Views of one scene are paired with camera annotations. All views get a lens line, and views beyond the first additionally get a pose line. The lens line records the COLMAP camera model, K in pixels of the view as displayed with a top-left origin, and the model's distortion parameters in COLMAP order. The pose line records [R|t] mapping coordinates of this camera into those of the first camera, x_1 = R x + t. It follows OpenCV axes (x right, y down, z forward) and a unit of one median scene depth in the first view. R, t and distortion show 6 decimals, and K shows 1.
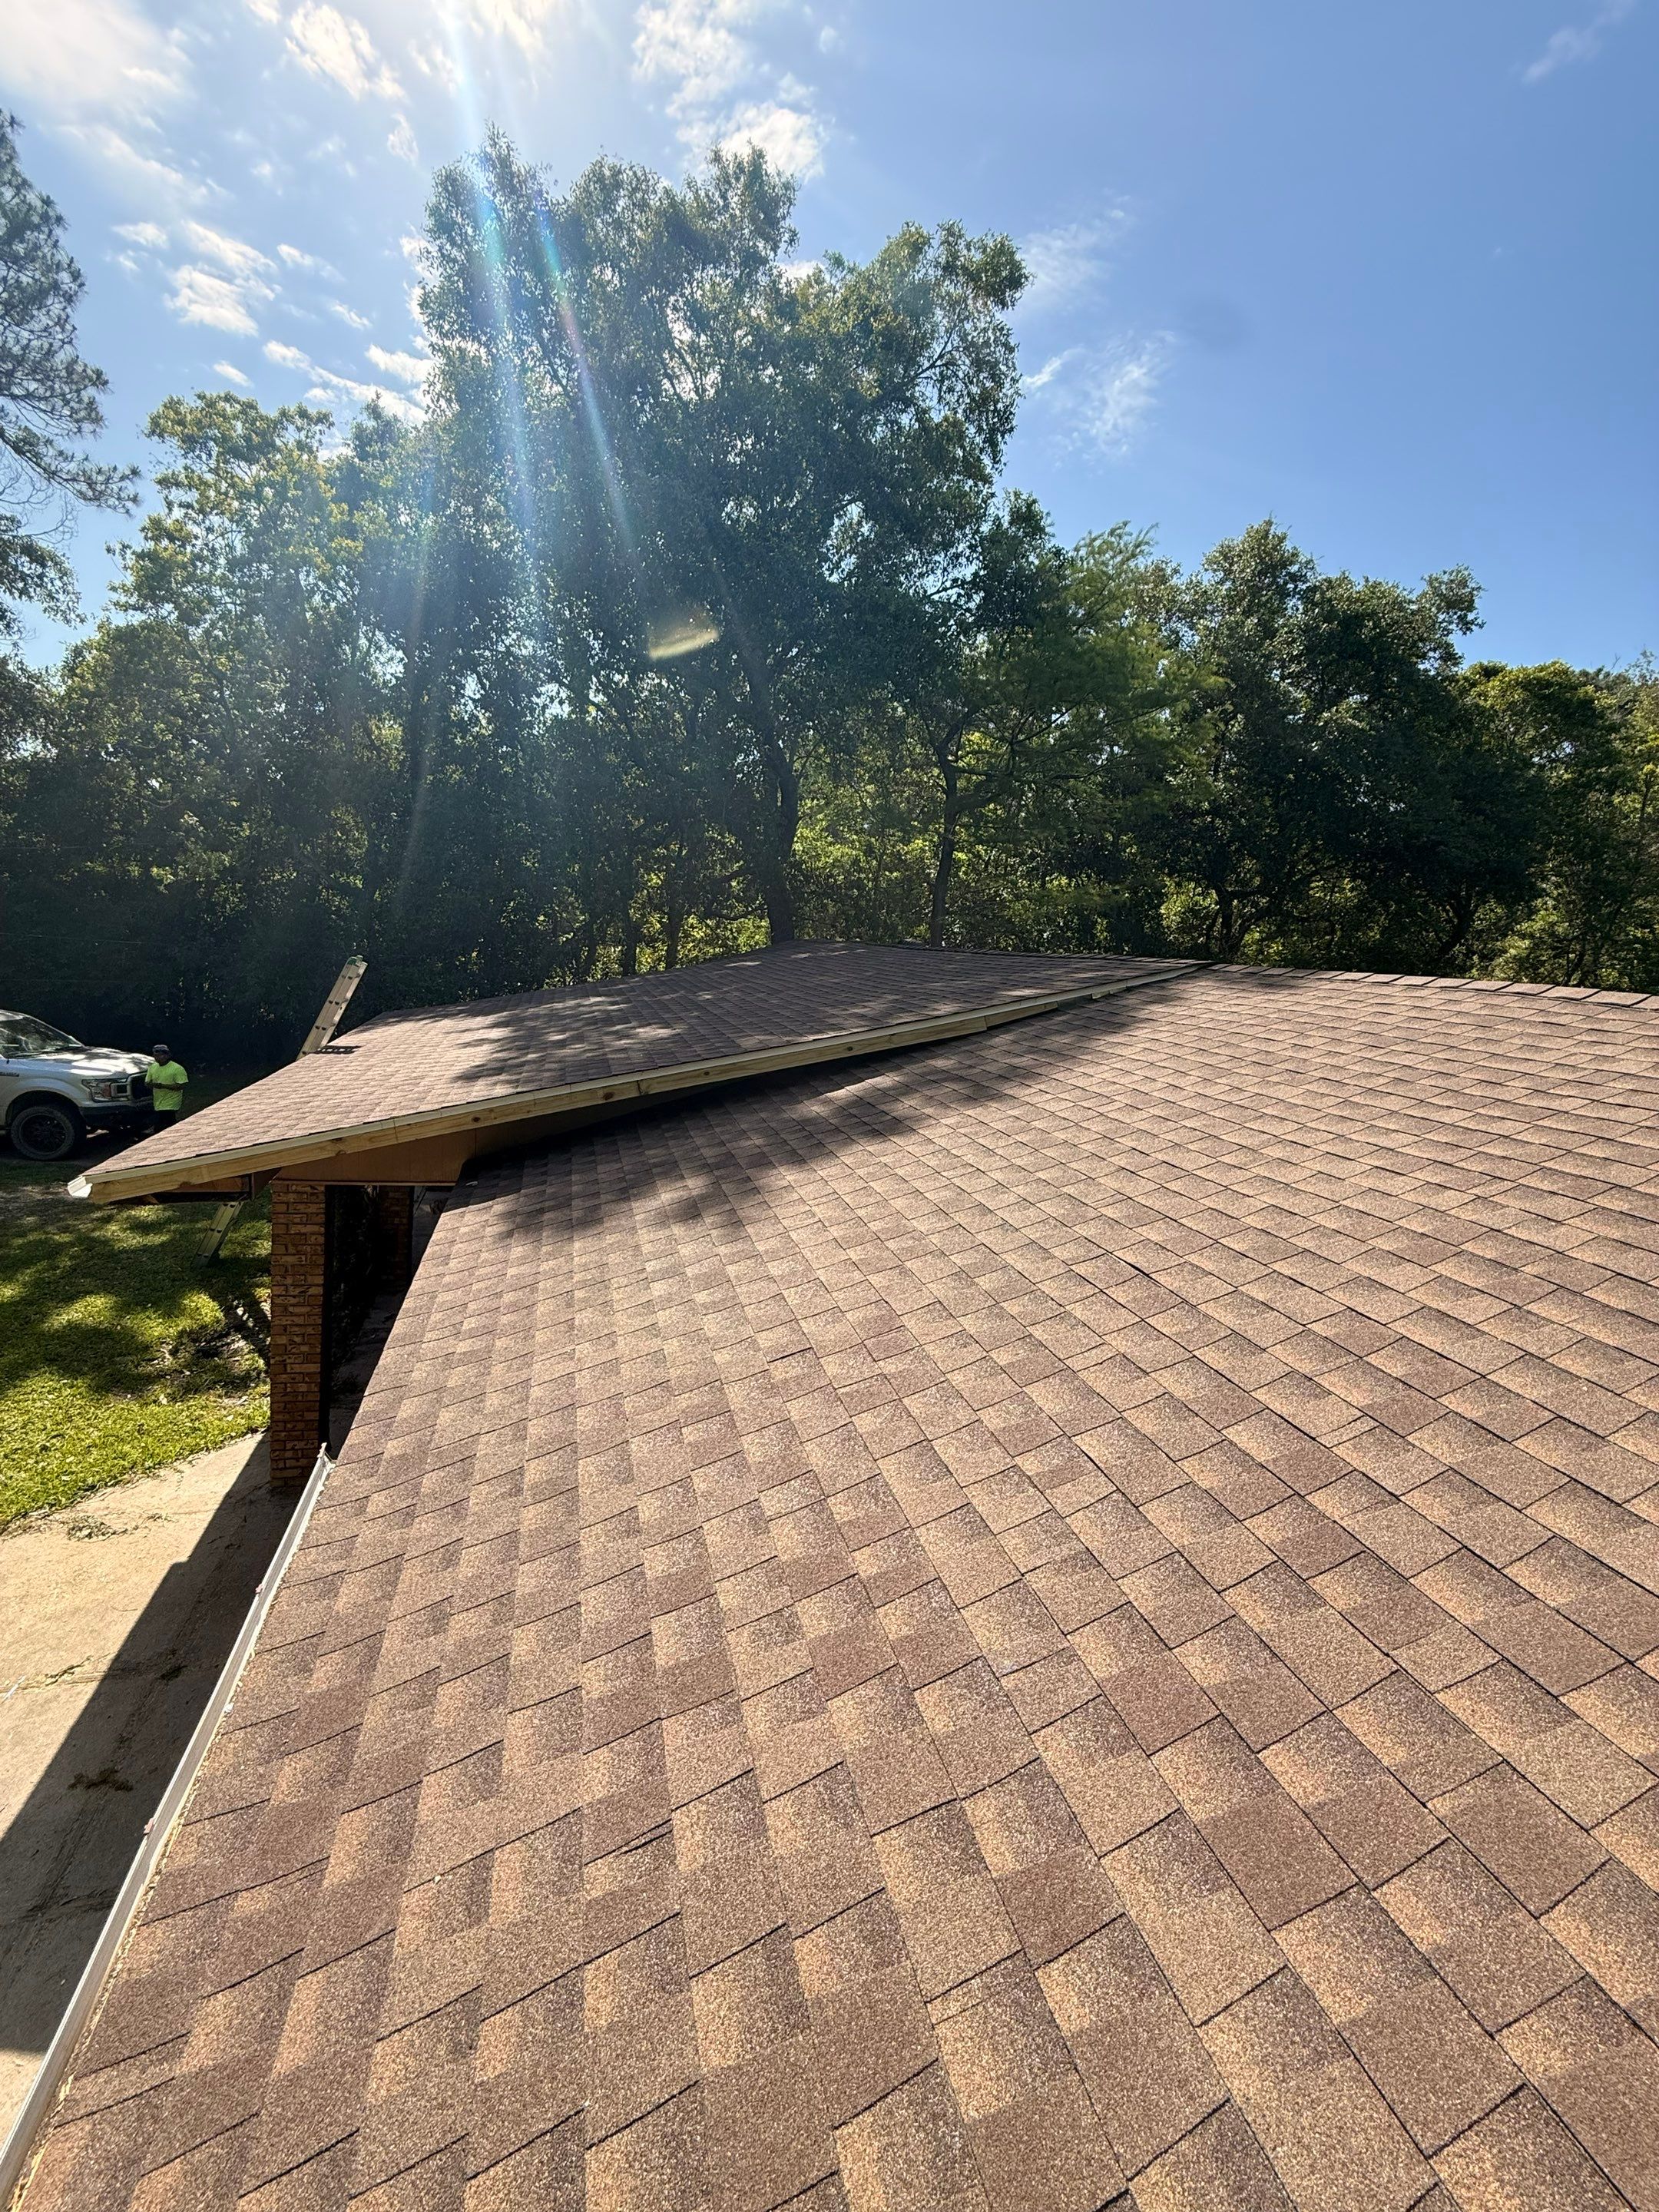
lens RADIAL K [[873.1, 0, 827.0], [0, 873.1, 1104.8], [0, 0, 1]] dist [0.002391, 0.000340]
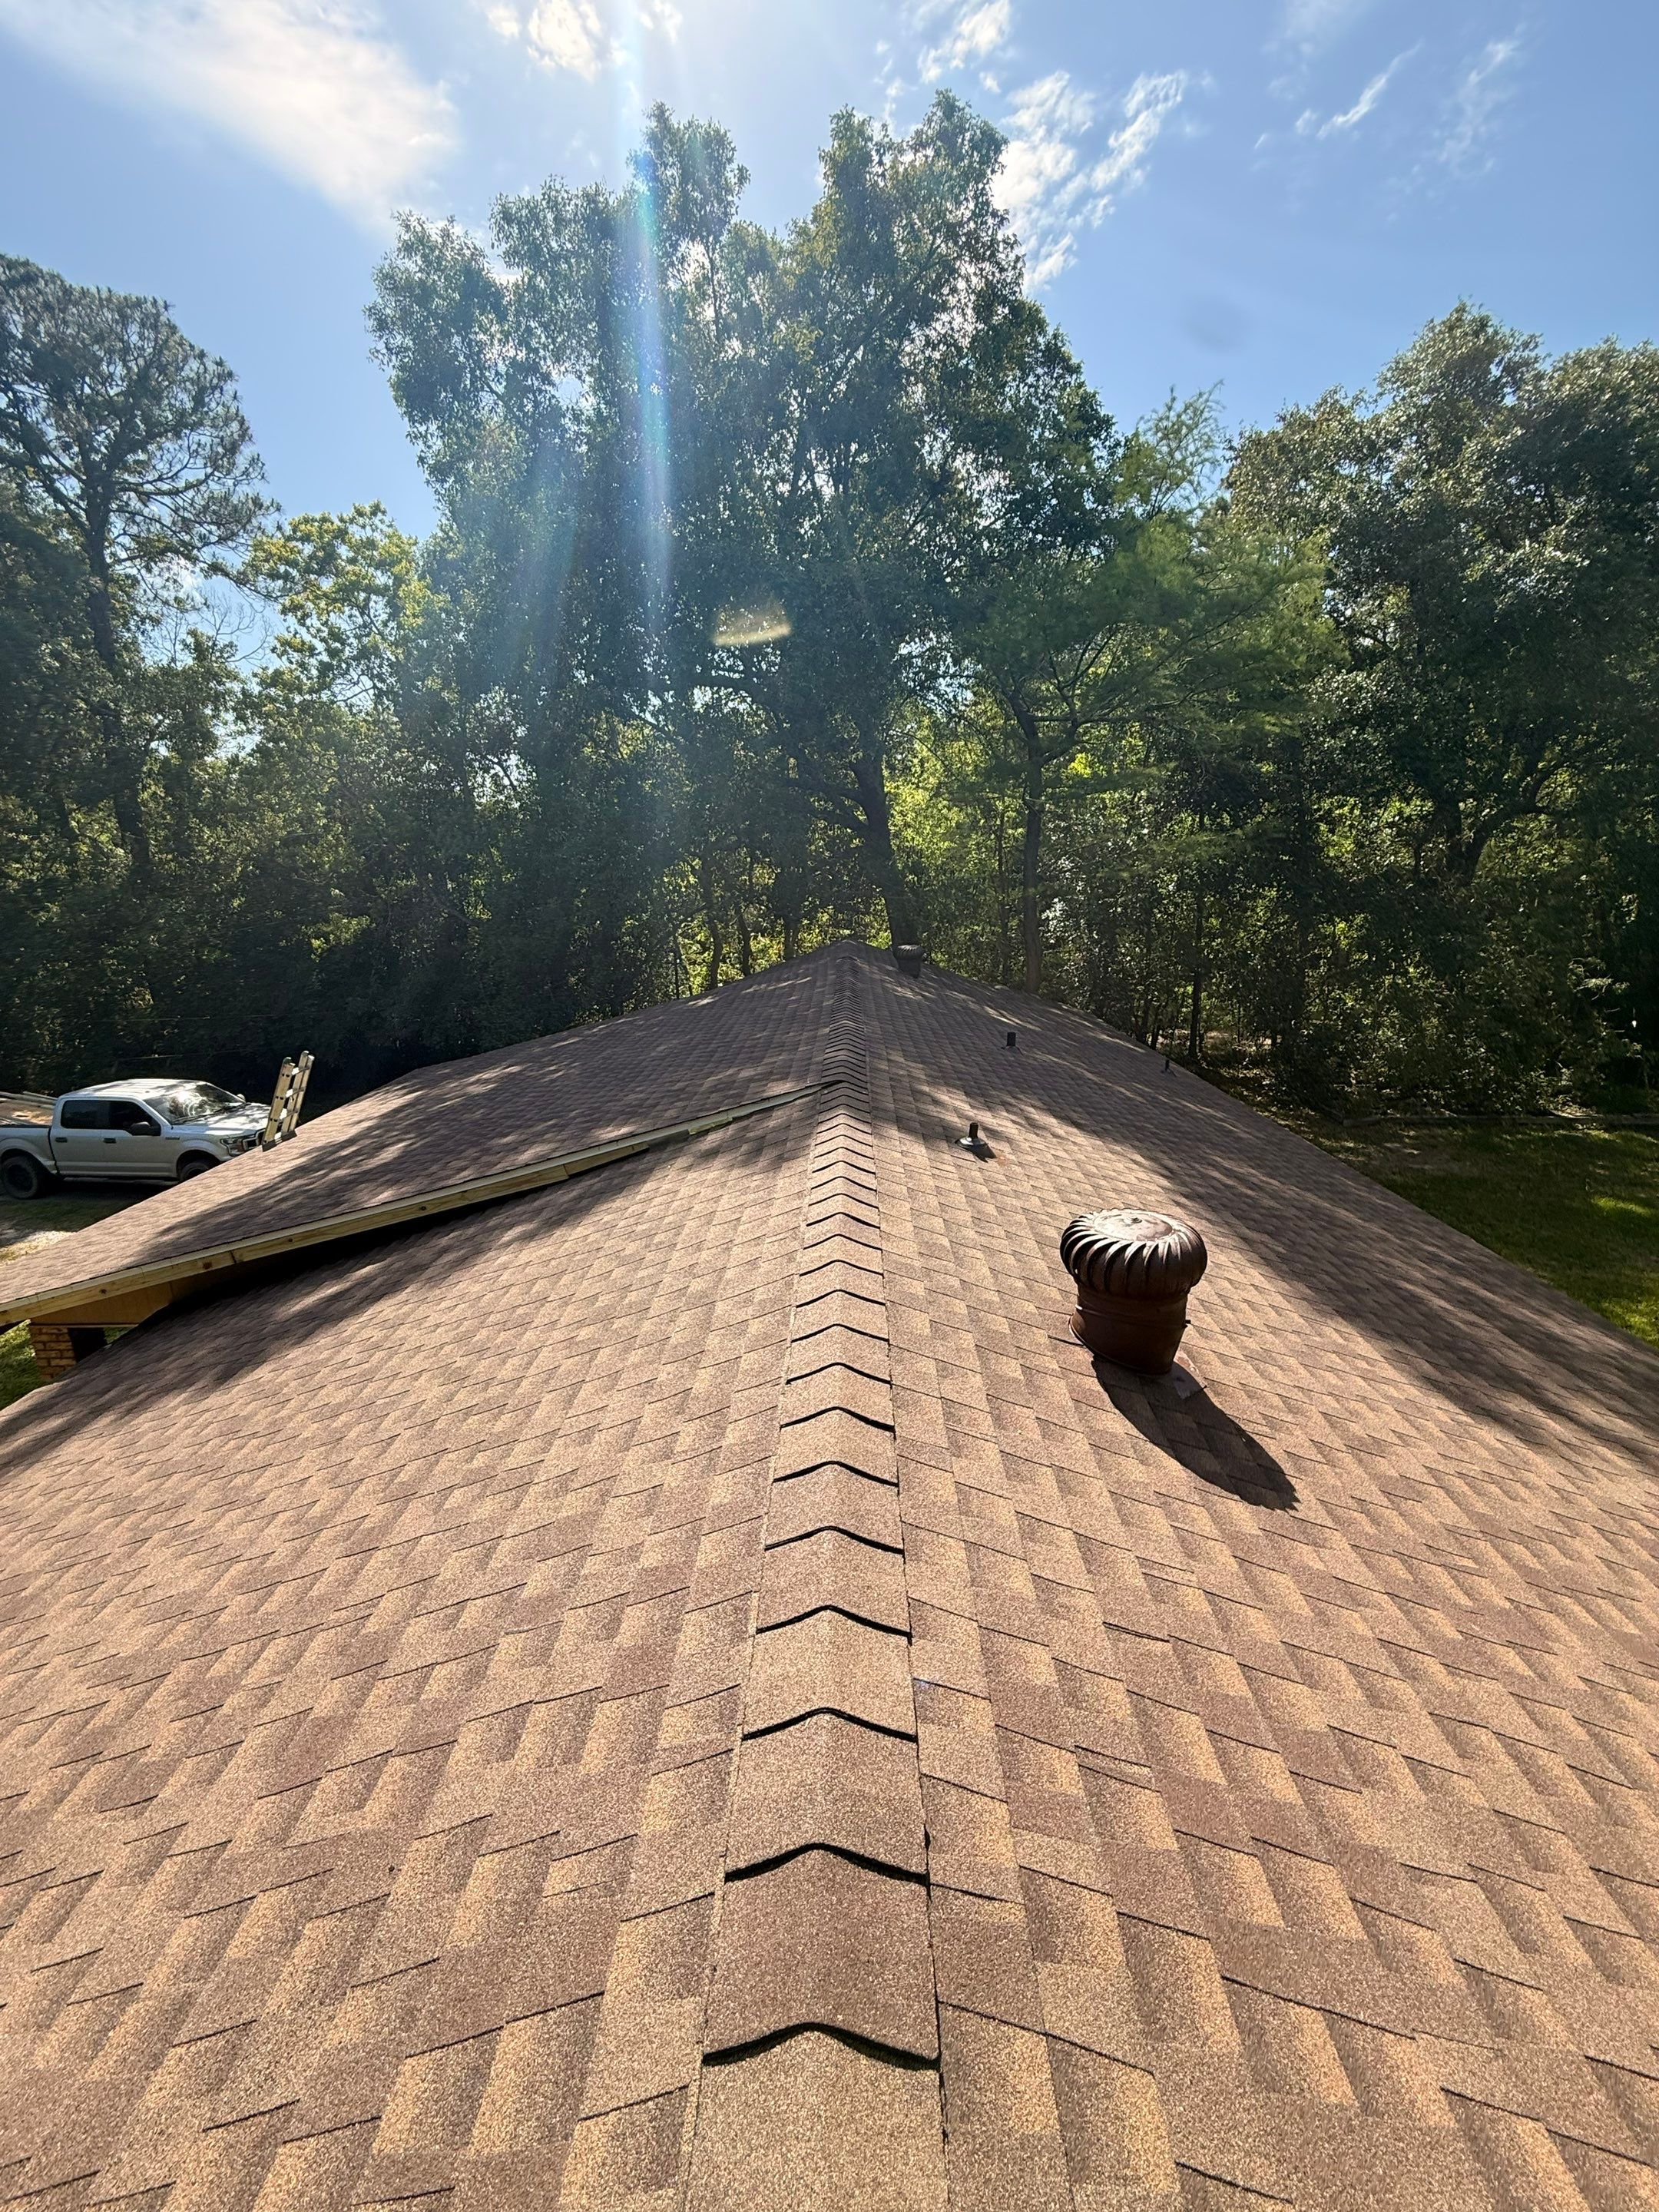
lens RADIAL K [[865.0, 0, 832.8], [0, 865.0, 1114.7], [0, 0, 1]] dist [0.016899, 0.000077]
pose [[0.949968, -0.035980, -0.310267, 0.918940], [0.060618, 0.995694, 0.070135, -0.246236], [0.306408, -0.085434, 0.948059, 0.202766]]
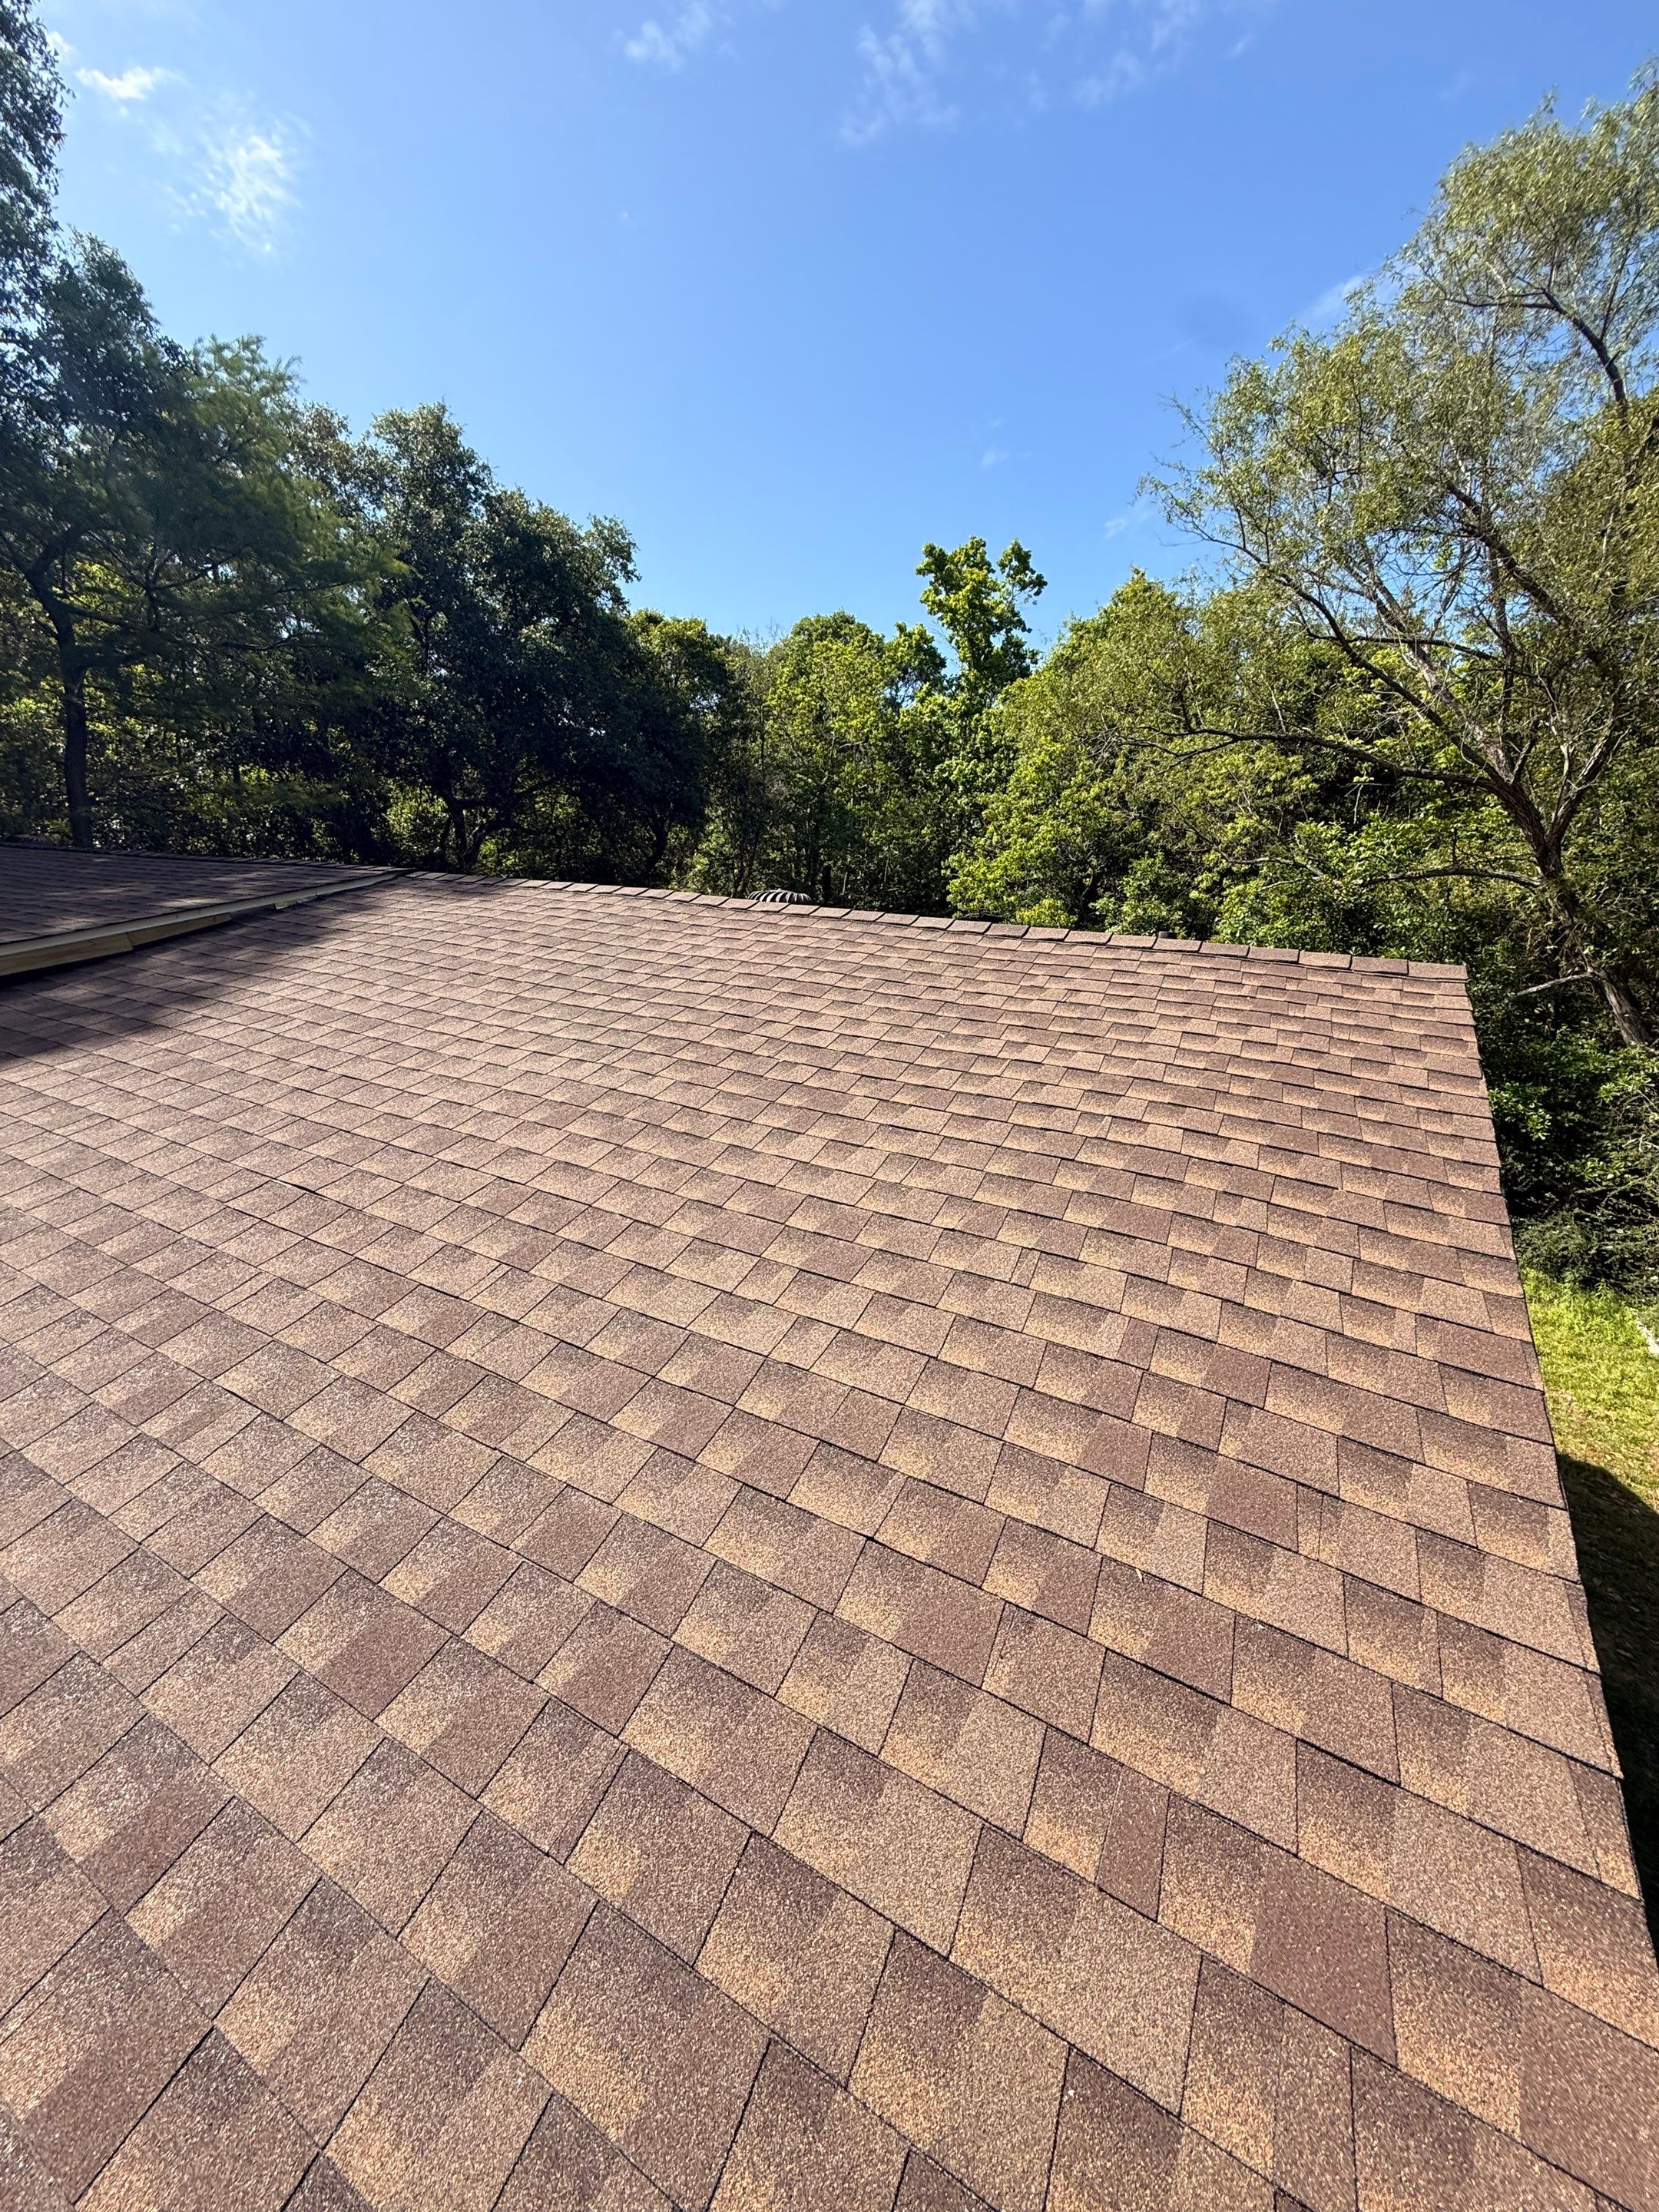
lens RADIAL K [[873.0, 0, 829.5], [0, 873.0, 1106.0], [0, 0, 1]] dist [0.003409, 0.000348]
pose [[0.709746, -0.171961, 0.683147, 0.098896], [0.104463, 0.984719, 0.139341, 0.019596], [-0.696669, -0.027533, 0.716864, -0.073510]]
